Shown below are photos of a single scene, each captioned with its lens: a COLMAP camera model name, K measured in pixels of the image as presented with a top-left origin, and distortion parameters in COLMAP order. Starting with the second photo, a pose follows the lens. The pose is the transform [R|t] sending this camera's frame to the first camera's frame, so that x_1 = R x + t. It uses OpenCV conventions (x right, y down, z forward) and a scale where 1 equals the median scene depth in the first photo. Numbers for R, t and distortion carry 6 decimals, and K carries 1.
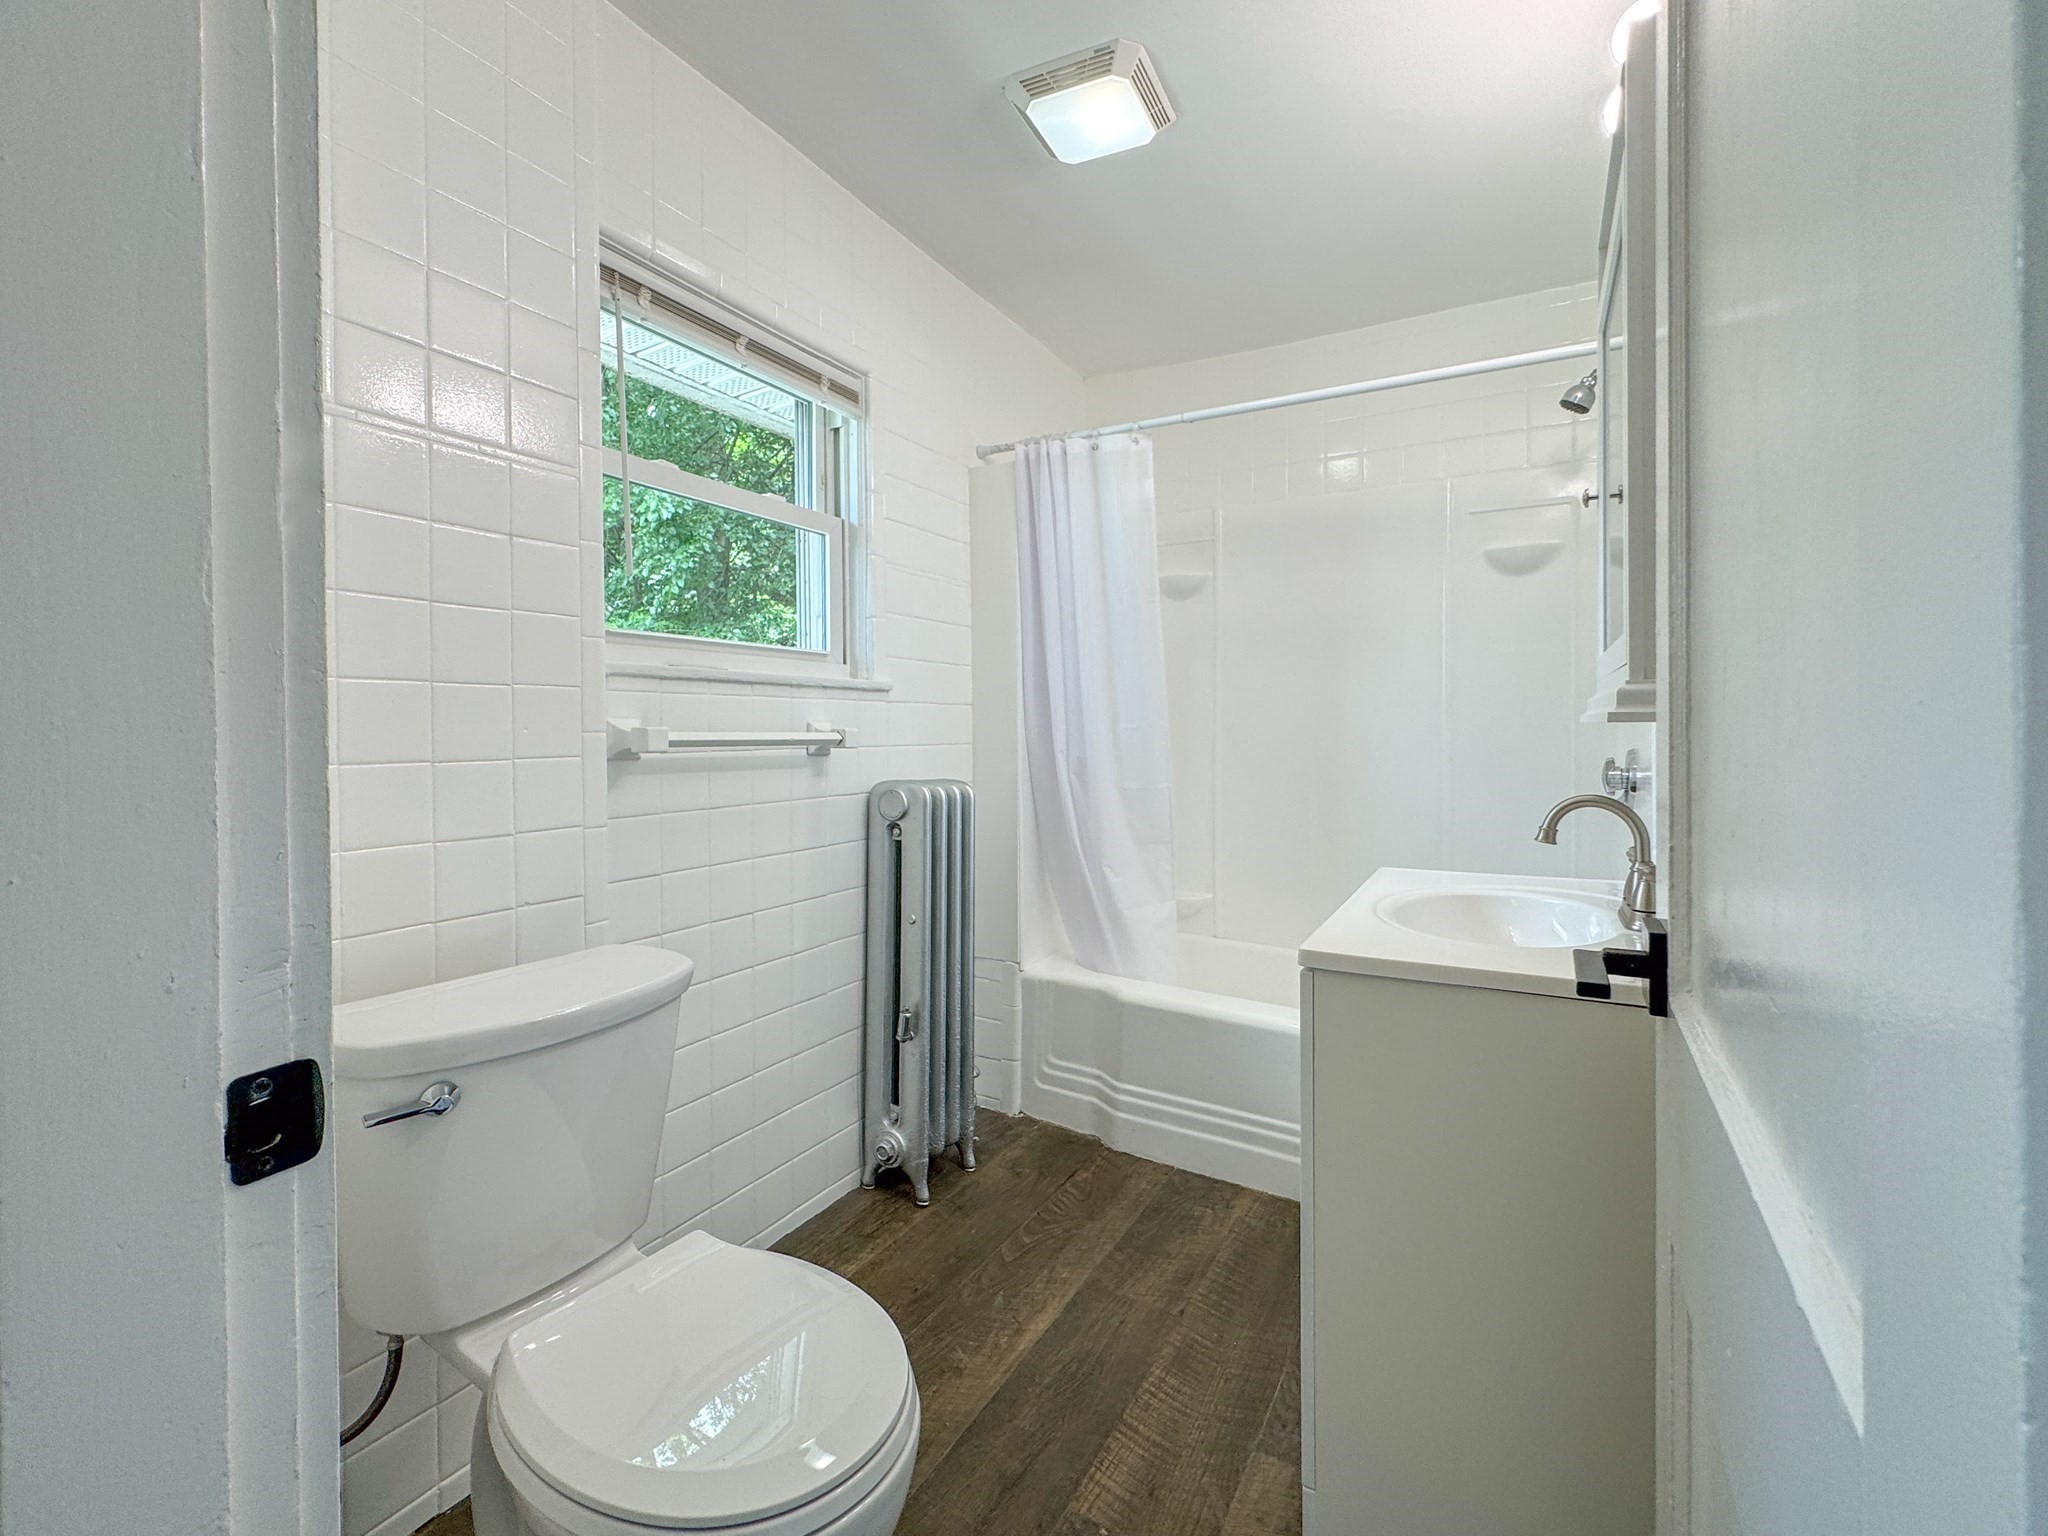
lens RADIAL K [[889.5, 0, 1022.2], [0, 889.5, 725.1], [0, 0, 1]] dist [0.001218, -0.000134]
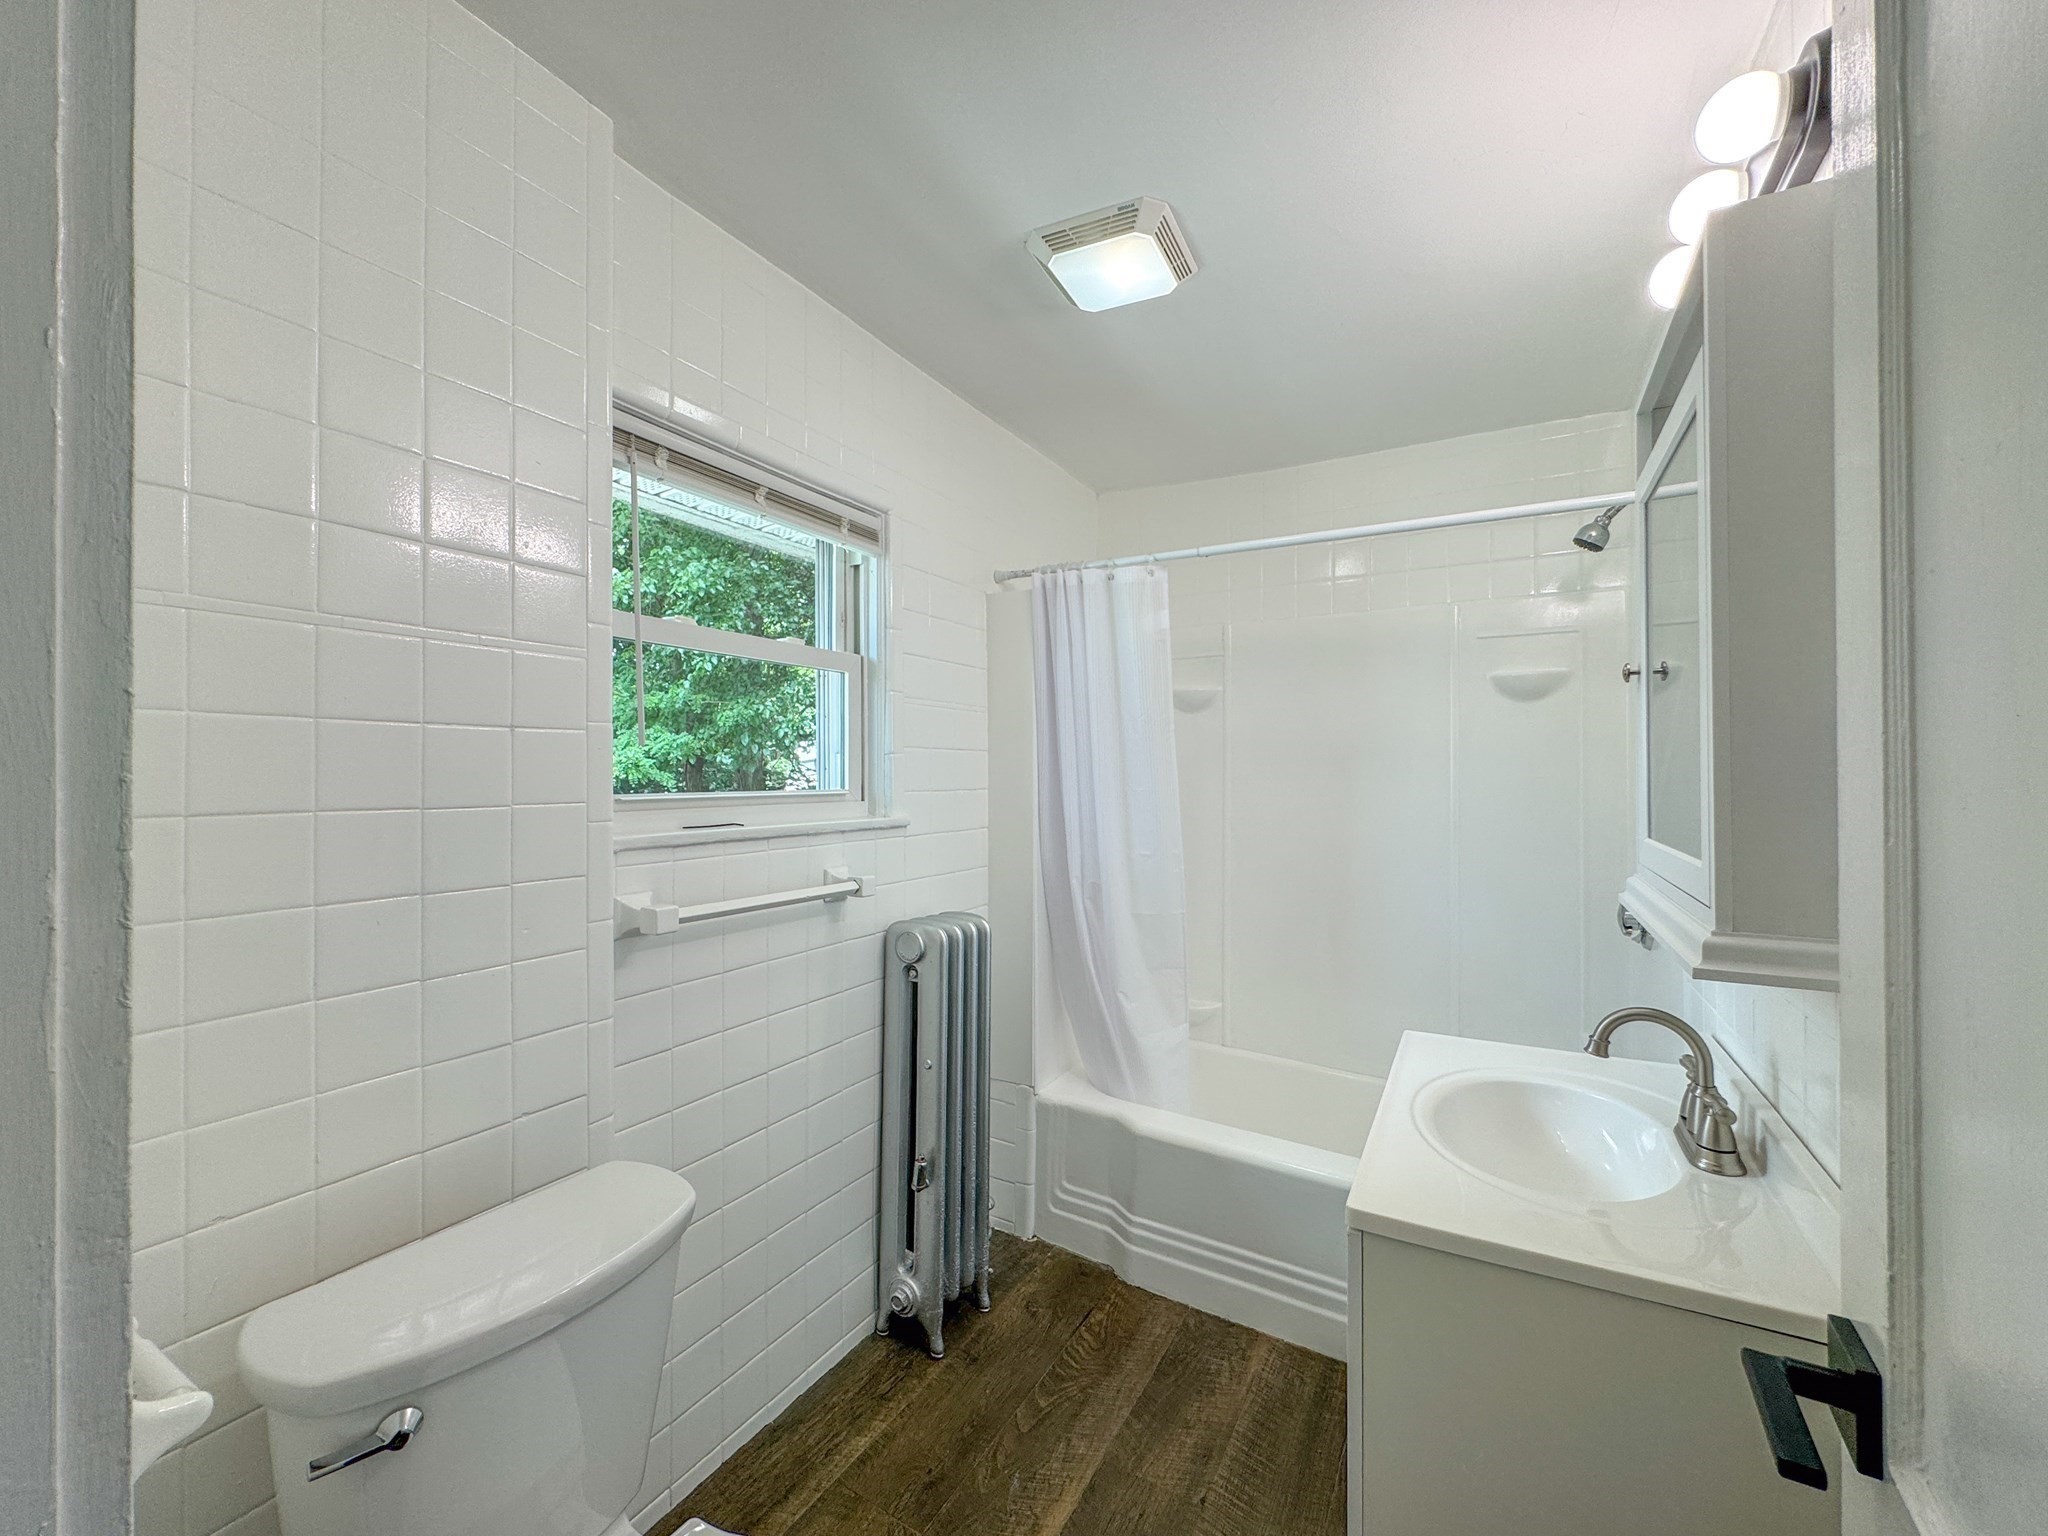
lens RADIAL K [[819.4, 0, 1024.0], [0, 819.4, 768.0], [0, 0, 1]] dist [-0.003206, 0.000317]
pose [[0.999952, 0.005310, -0.008181, -0.010086], [-0.005376, 0.999953, -0.008031, -0.102150], [0.008138, 0.008075, 0.999934, 0.076721]]
